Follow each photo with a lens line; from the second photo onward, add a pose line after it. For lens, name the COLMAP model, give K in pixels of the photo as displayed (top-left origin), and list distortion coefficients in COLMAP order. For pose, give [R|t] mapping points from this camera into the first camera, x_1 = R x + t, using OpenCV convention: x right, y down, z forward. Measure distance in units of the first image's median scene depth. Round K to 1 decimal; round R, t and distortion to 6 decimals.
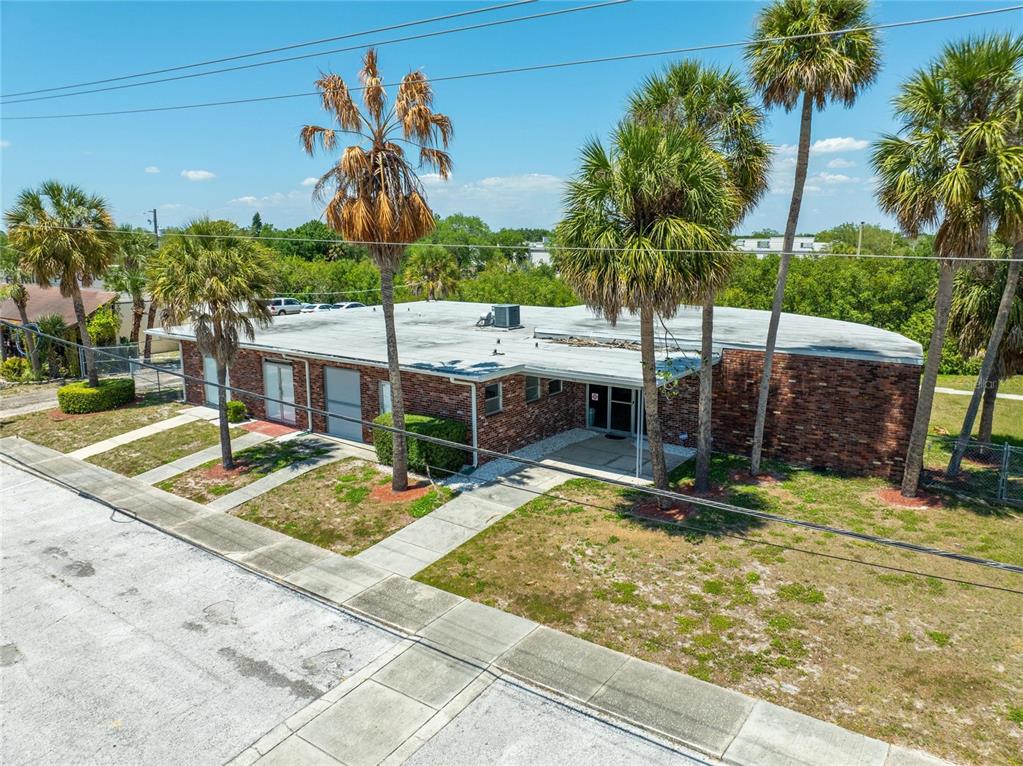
lens RADIAL K [[718.0, 0, 511.4], [0, 718.0, 379.6], [0, 0, 1]] dist [-0.033497, -0.005654]
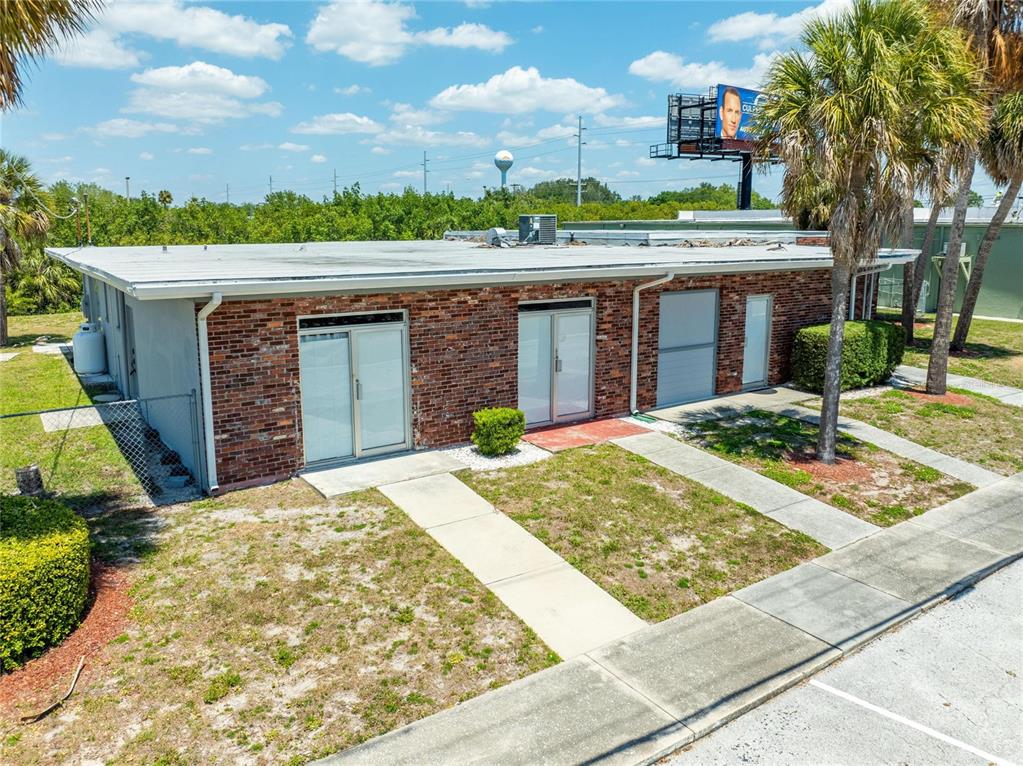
lens RADIAL K [[769.1, 0, 518.1], [0, 769.1, 374.4], [0, 0, 1]] dist [-0.034406, -0.009203]
pose [[0.340650, -0.176580, 0.923459, -1.137333], [0.176978, 0.976690, 0.121474, -0.064551], [-0.923383, 0.122052, 0.363960, 1.115364]]
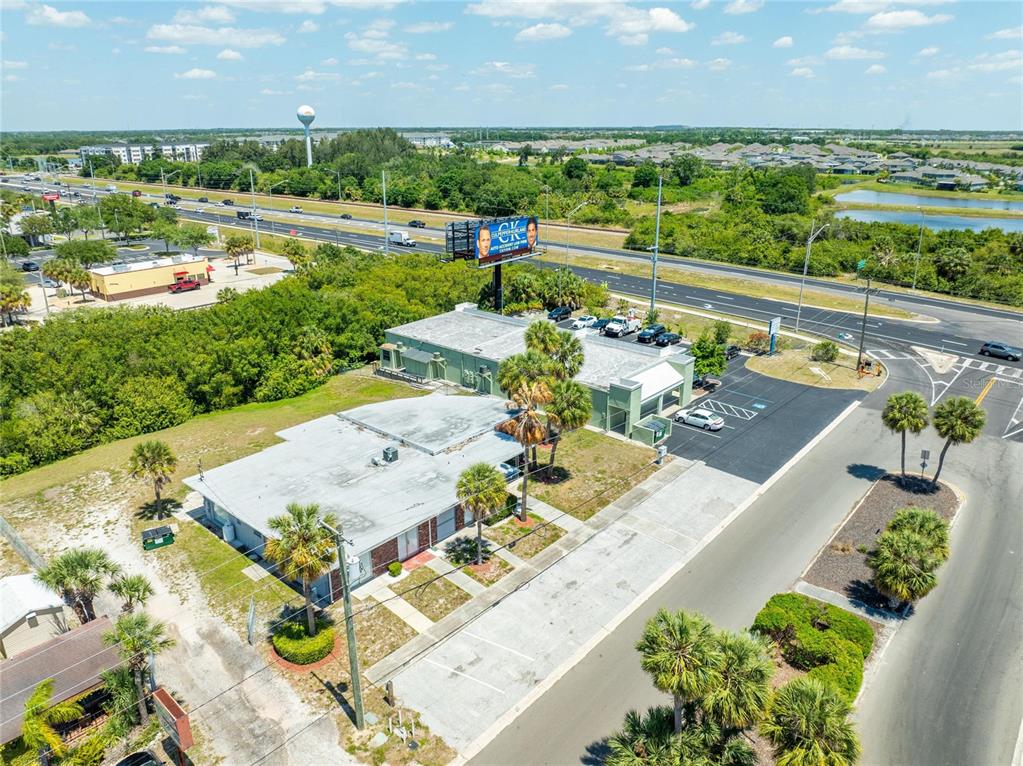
lens RADIAL K [[718.0, 0, 512.2], [0, 718.0, 382.2], [0, 0, 1]] dist [-0.033497, -0.005654]
pose [[0.092991, -0.330436, 0.939236, -2.531442], [0.191183, 0.931696, 0.308855, -1.180966], [-0.977140, 0.150845, 0.149813, 0.549190]]
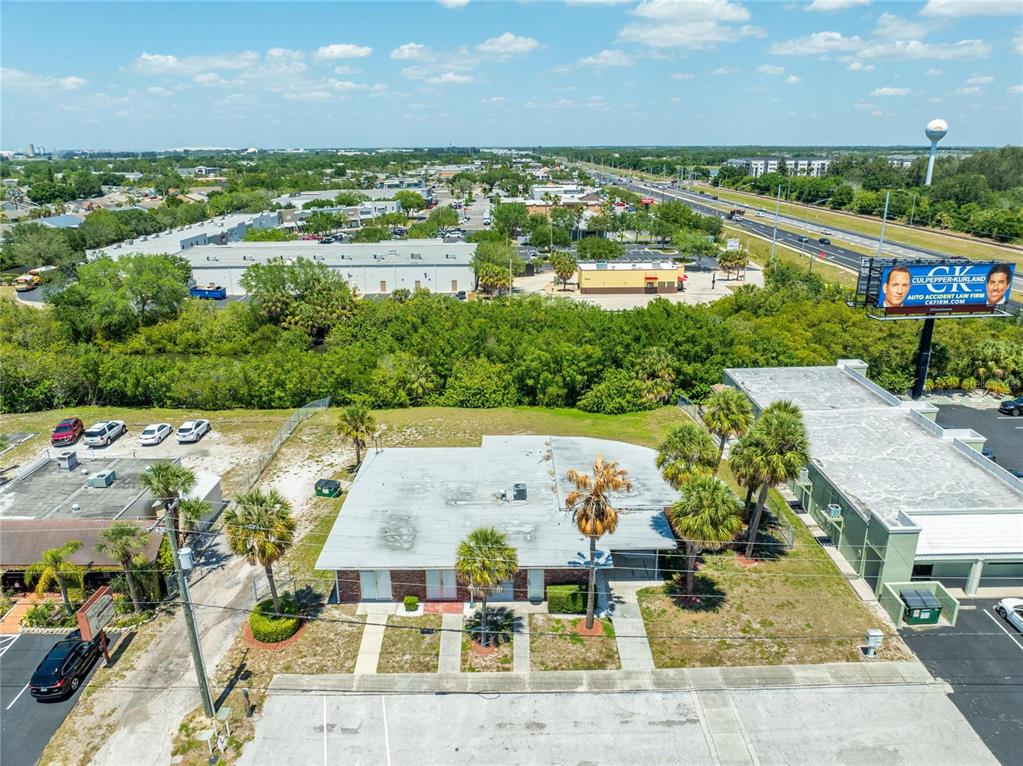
lens RADIAL K [[718.0, 0, 511.9], [0, 718.0, 380.2], [0, 0, 1]] dist [-0.033497, -0.005654]
pose [[0.809816, -0.183144, 0.557365, -1.389235], [0.116058, 0.981261, 0.153807, -0.921350], [-0.575090, -0.059869, 0.815897, -0.564222]]
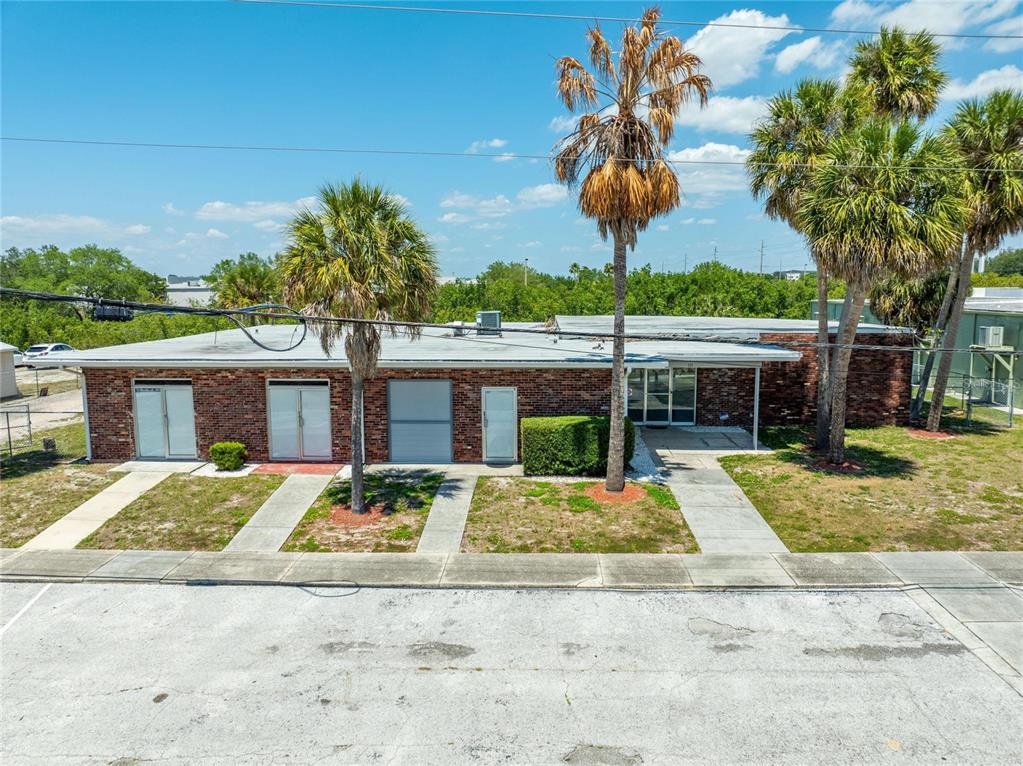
lens RADIAL K [[718.0, 0, 512.2], [0, 718.0, 386.1], [0, 0, 1]] dist [-0.033497, -0.005654]
pose [[0.836280, -0.074277, 0.543248, -0.743612], [0.104692, 0.994185, -0.025232, 0.030580], [-0.538215, 0.077974, 0.839193, 0.292850]]
